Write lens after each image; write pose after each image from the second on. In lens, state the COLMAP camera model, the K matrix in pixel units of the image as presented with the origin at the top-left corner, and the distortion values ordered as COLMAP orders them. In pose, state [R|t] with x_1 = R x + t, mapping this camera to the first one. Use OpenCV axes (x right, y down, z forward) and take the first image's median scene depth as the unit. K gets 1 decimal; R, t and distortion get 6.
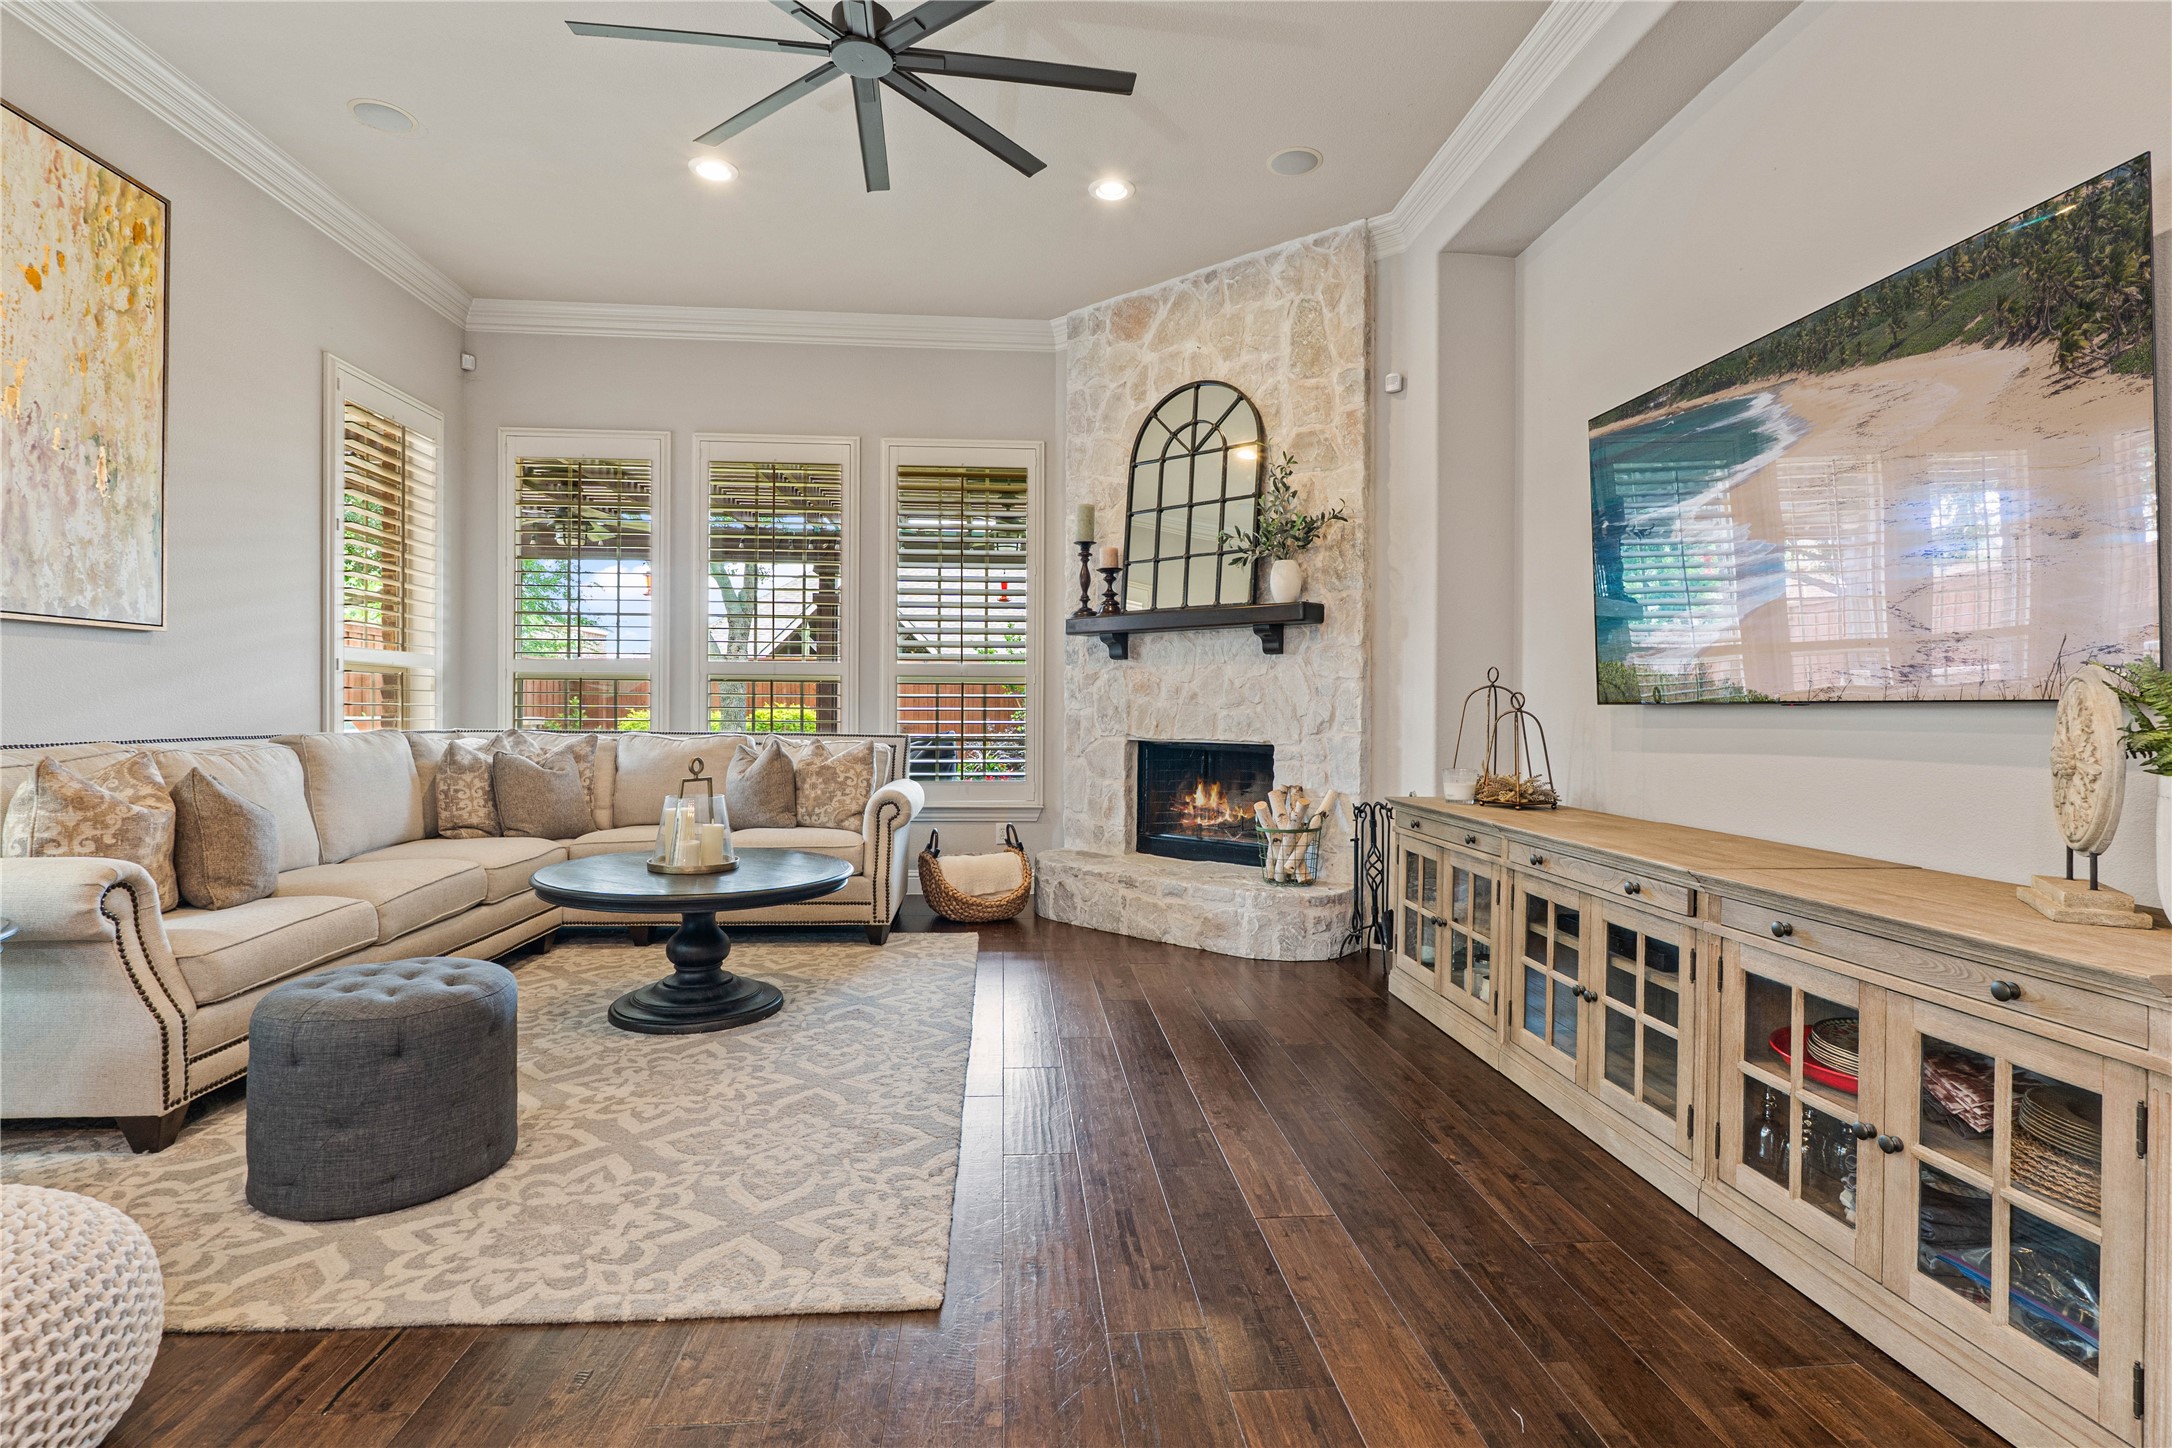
lens RADIAL K [[1016.5, 0, 1090.8], [0, 1016.5, 711.2], [0, 0, 1]] dist [-0.005808, -0.000073]
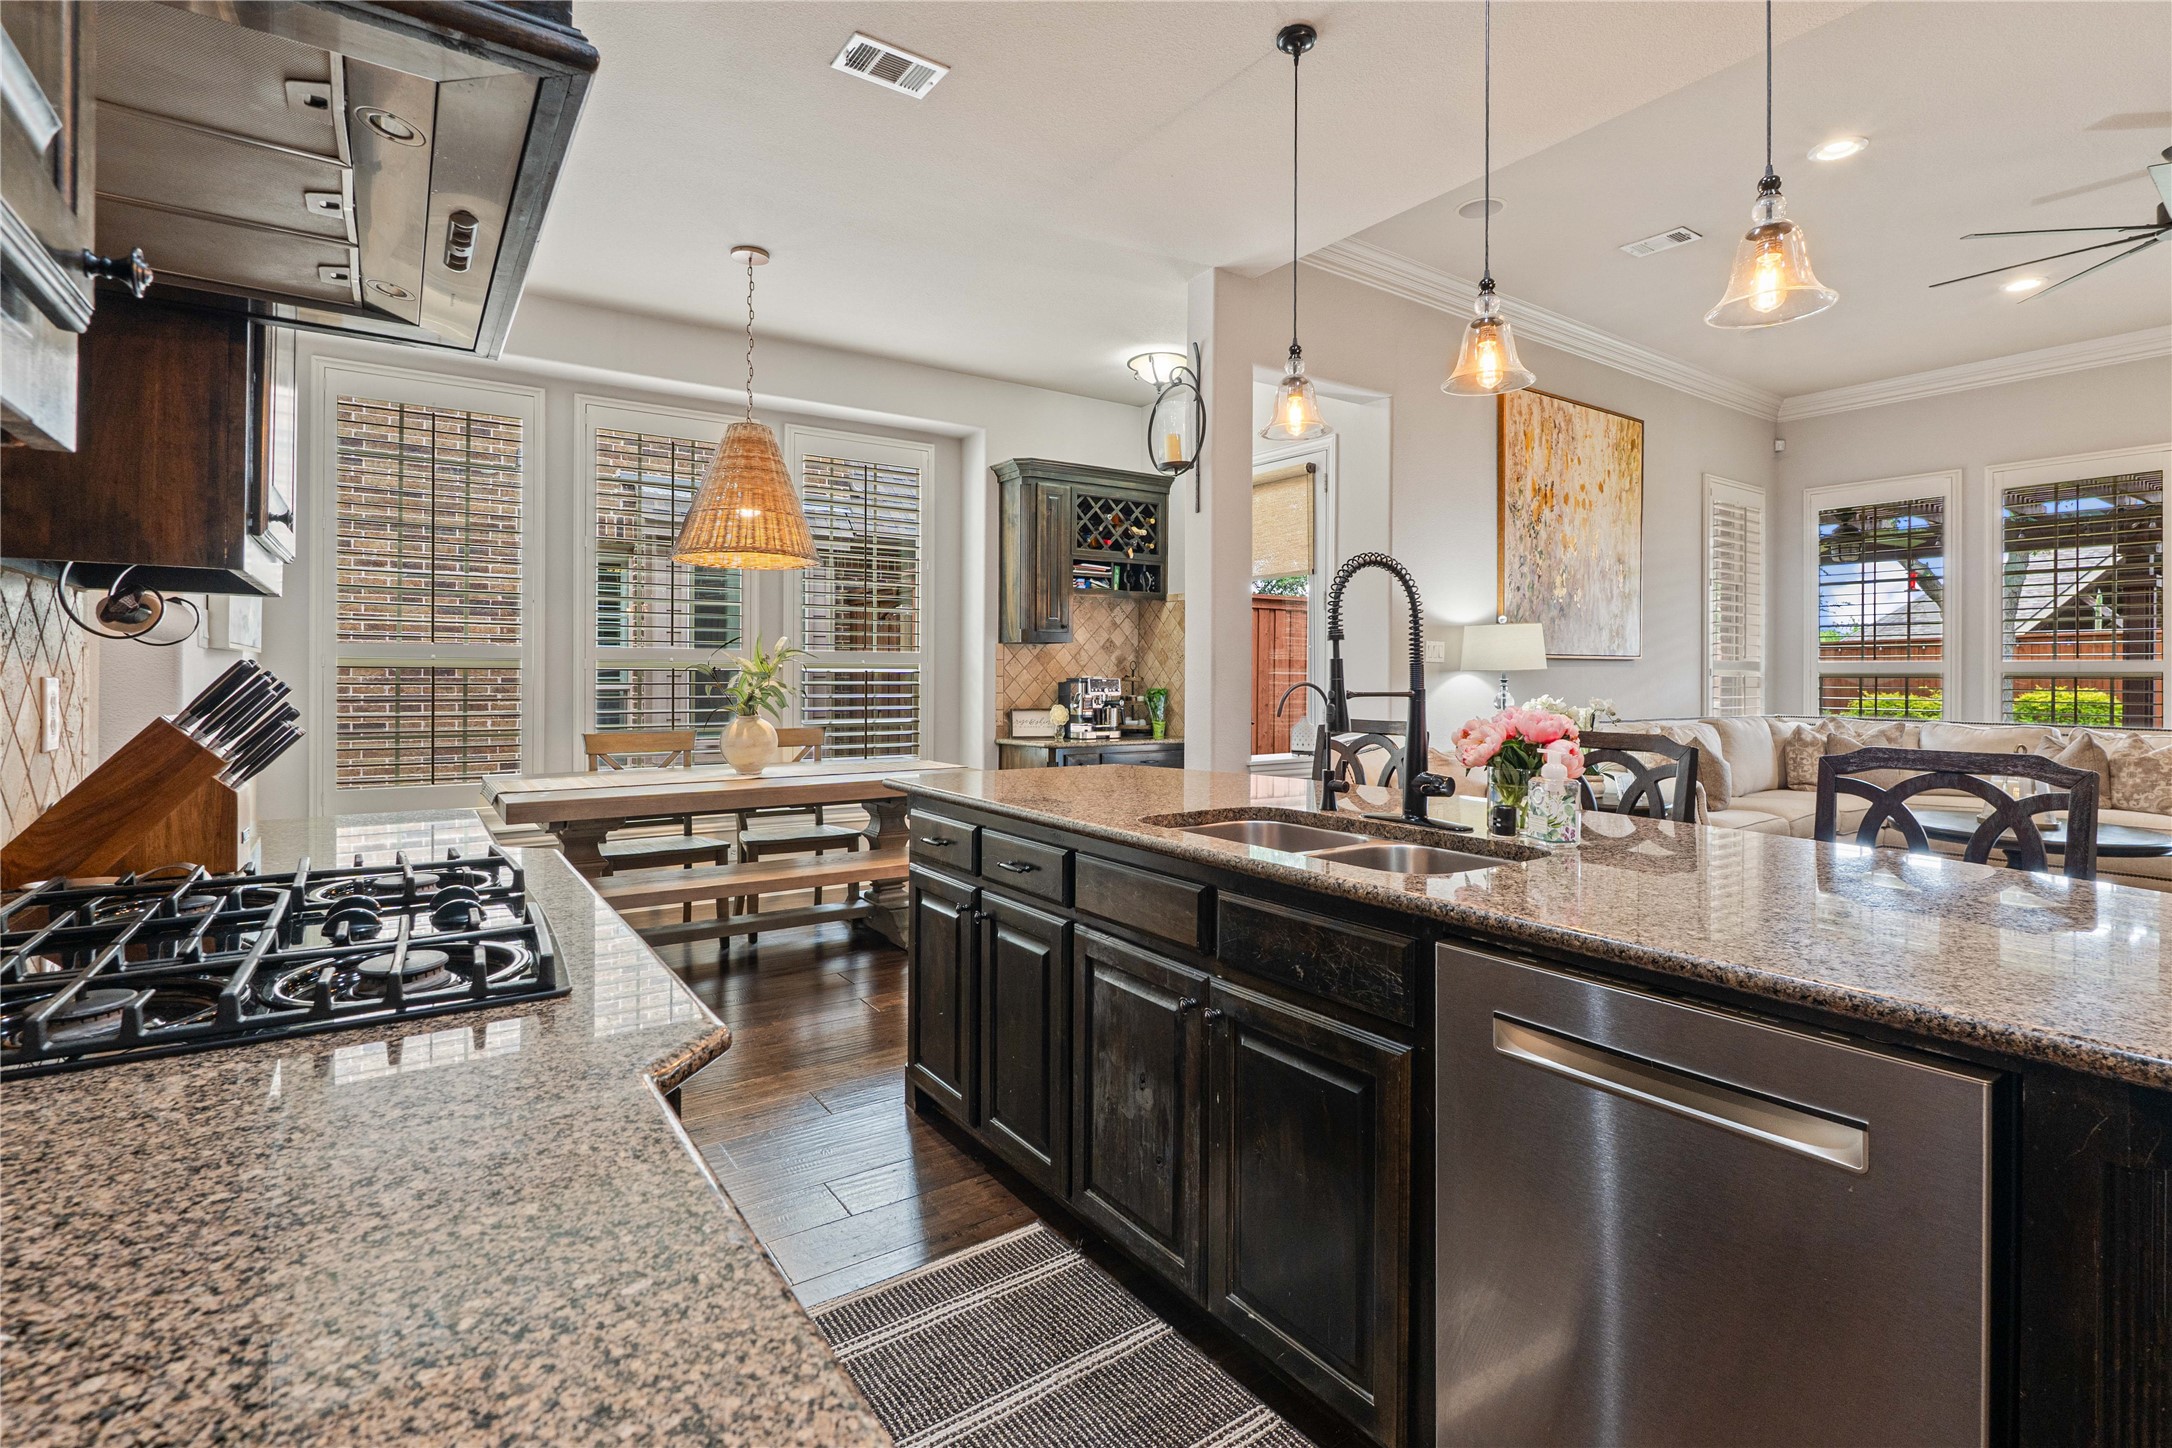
lens RADIAL K [[1028.3, 0, 1093.4], [0, 1028.3, 675.1], [0, 0, 1]] dist [-0.005457, 0.000306]
pose [[0.503868, -0.005657, -0.863762, 0.130135], [-0.004166, 0.999951, -0.008979, -0.022648], [0.863771, 0.008123, 0.503820, -0.576323]]
